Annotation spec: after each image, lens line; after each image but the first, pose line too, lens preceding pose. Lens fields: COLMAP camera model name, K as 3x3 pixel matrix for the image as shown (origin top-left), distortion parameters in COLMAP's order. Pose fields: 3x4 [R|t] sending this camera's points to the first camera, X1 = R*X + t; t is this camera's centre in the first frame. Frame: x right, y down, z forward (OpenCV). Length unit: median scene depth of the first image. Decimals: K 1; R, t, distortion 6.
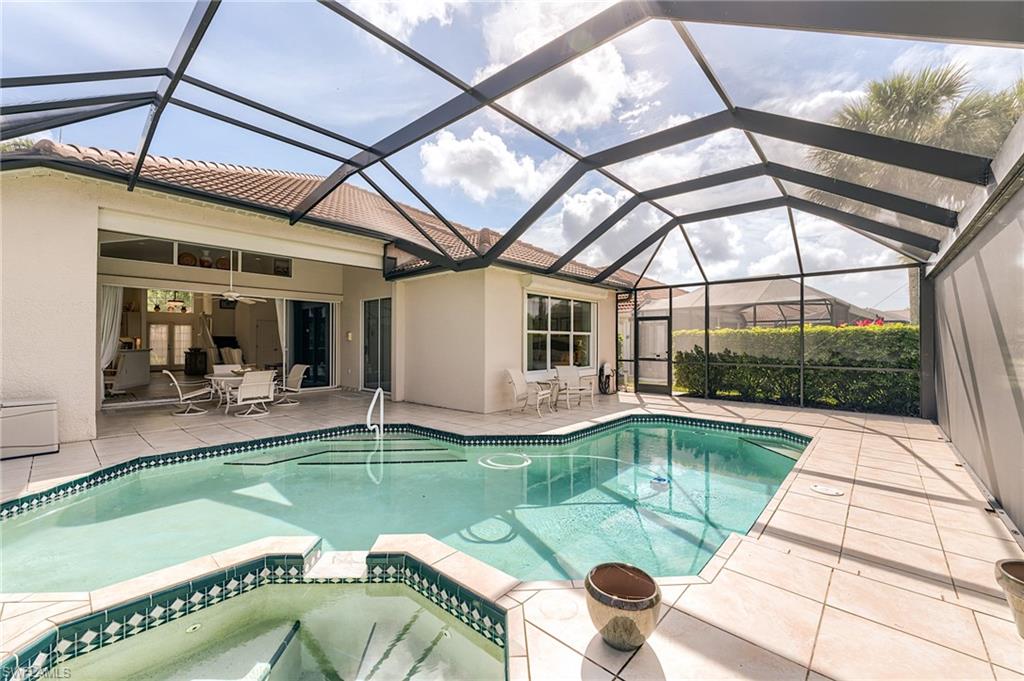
lens RADIAL K [[409.2, 0, 514.4], [0, 409.2, 340.7], [0, 0, 1]] dist [-0.009056, -0.001795]
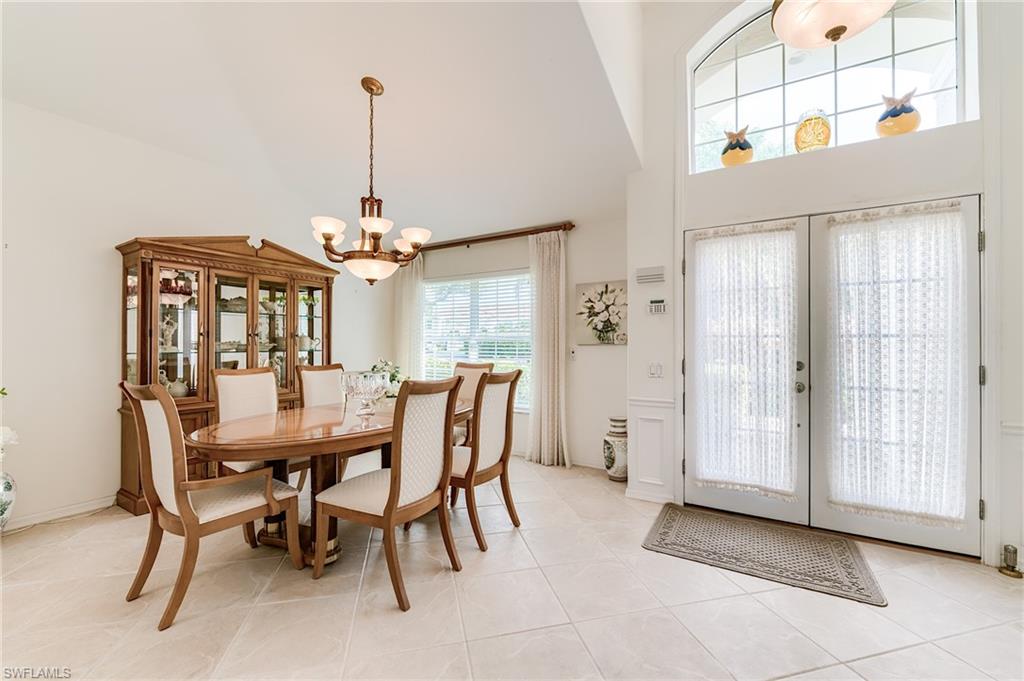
lens RADIAL K [[409.2, 0, 513.2], [0, 409.2, 341.1], [0, 0, 1]] dist [-0.009056, -0.001795]
pose [[0.172015, -0.003212, -0.985089, -0.743345], [0.004452, 0.999987, -0.002483, 0.002087], [0.985084, -0.003959, 0.172027, 0.897535]]
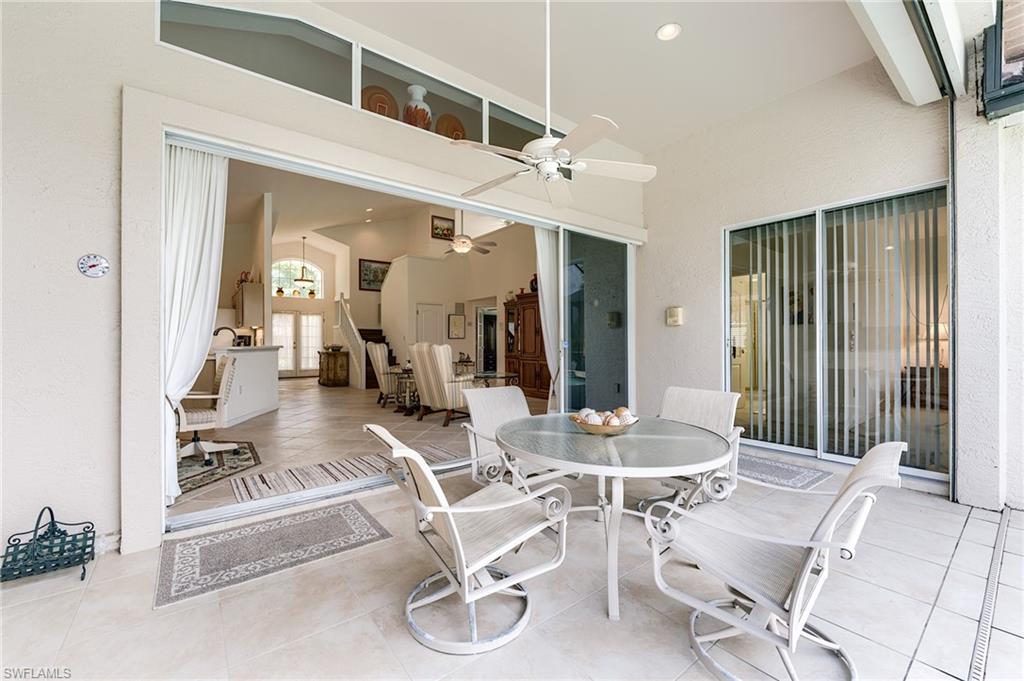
lens RADIAL K [[409.2, 0, 514.9], [0, 409.2, 343.4], [0, 0, 1]] dist [-0.009056, -0.001795]
pose [[0.983832, -0.003999, -0.179048, -0.343354], [0.004942, 0.999976, 0.004825, 0.011476], [0.179024, -0.005632, 0.983829, 0.363547]]
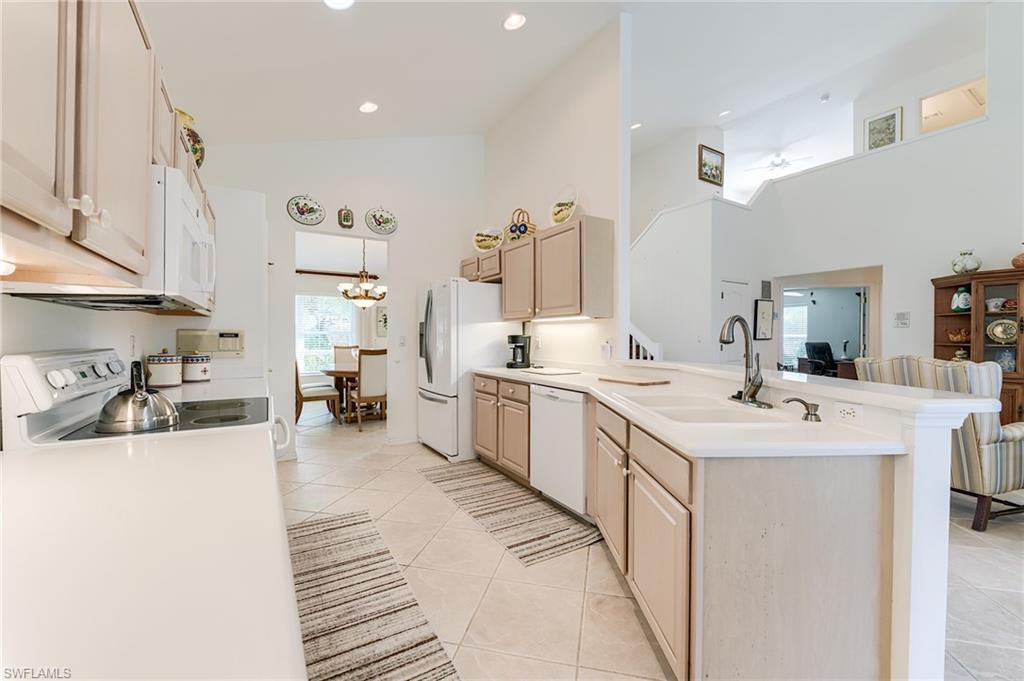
lens RADIAL K [[409.2, 0, 505.8], [0, 409.2, 338.4], [0, 0, 1]] dist [-0.009056, -0.001795]
pose [[0.951874, 0.005974, -0.306431, -0.673299], [-0.005360, 0.999982, 0.002845, 0.005118], [0.306443, -0.001065, 0.951889, 0.544093]]
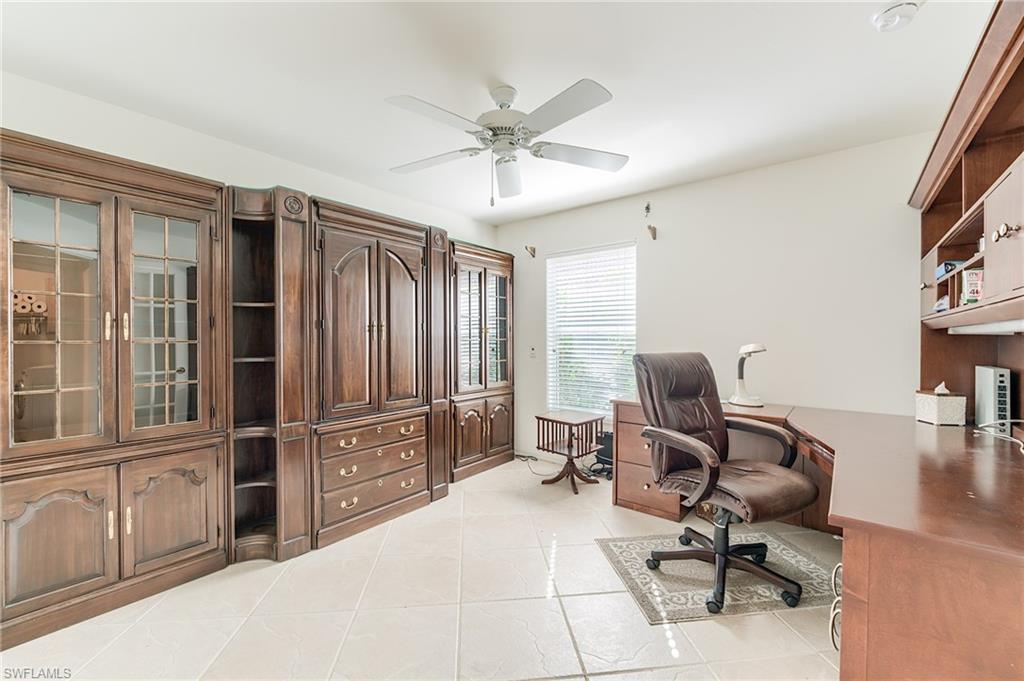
lens RADIAL K [[409.2, 0, 508.6], [0, 409.2, 338.5], [0, 0, 1]] dist [-0.009056, -0.001795]
pose [[0.999233, -0.001487, 0.039130, -0.511511], [0.000906, 0.999889, 0.014856, 0.001994], [-0.039148, -0.014809, 0.999124, 1.033897]]
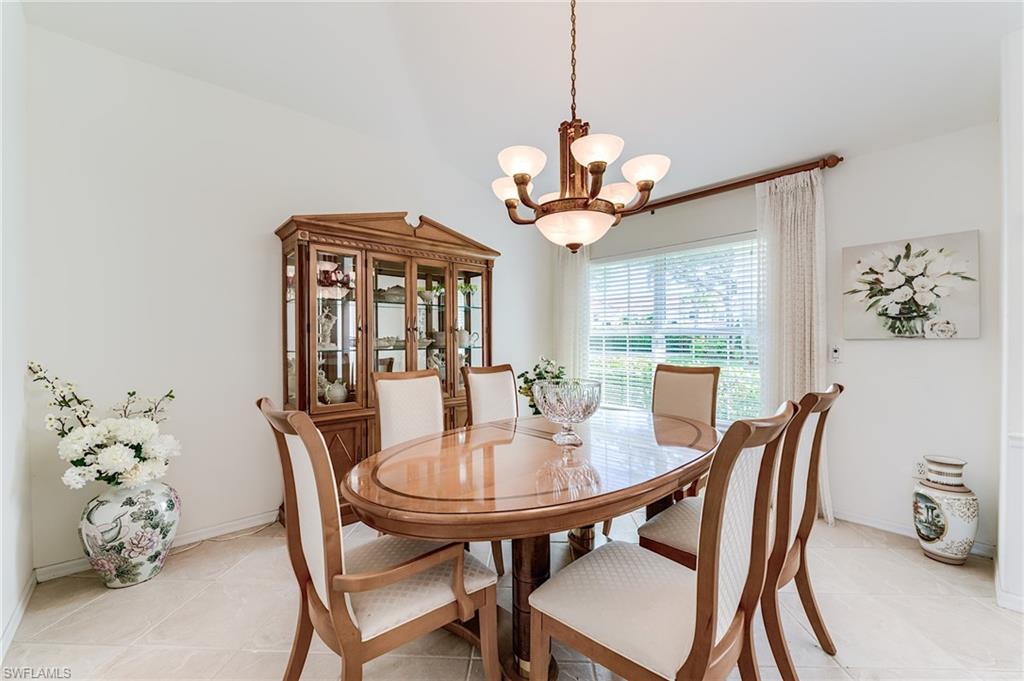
lens RADIAL K [[409.2, 0, 515.3], [0, 409.2, 340.3], [0, 0, 1]] dist [-0.009056, -0.001795]
pose [[-0.114346, 0.008619, -0.993404, -0.804137], [0.010022, 0.999921, 0.007522, 0.001584], [0.993390, -0.009096, -0.114424, 0.865343]]
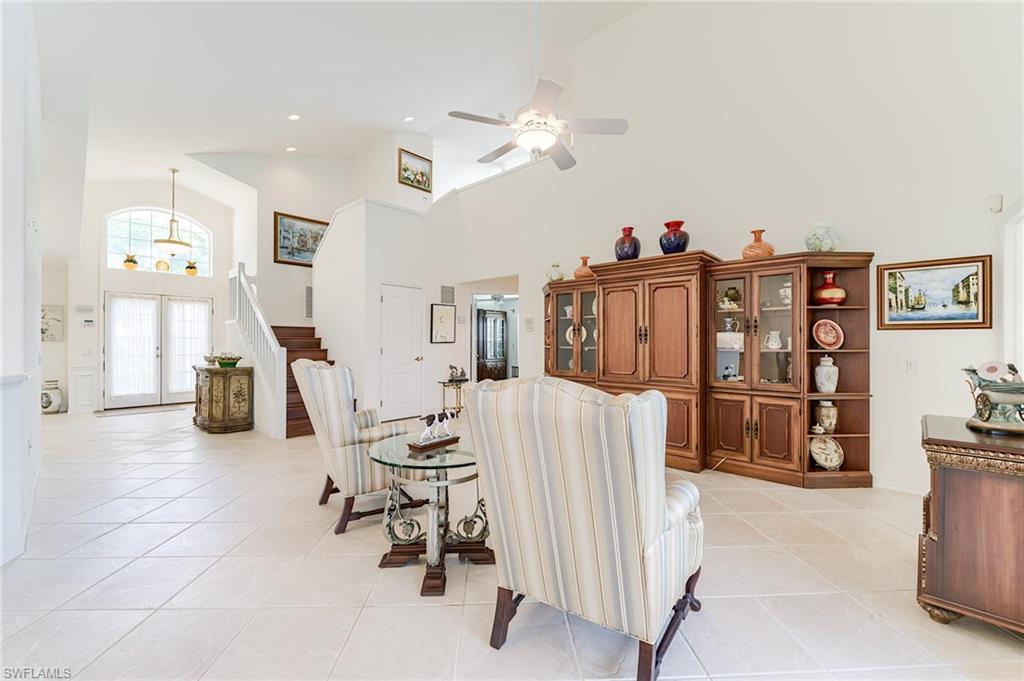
lens RADIAL K [[409.2, 0, 513.5], [0, 409.2, 341.7], [0, 0, 1]] dist [-0.009056, -0.001795]
pose [[0.999933, -0.000353, -0.011563, -0.479087], [0.000390, 0.999995, 0.003134, 0.003644], [0.011562, -0.003138, 0.999928, 0.587307]]
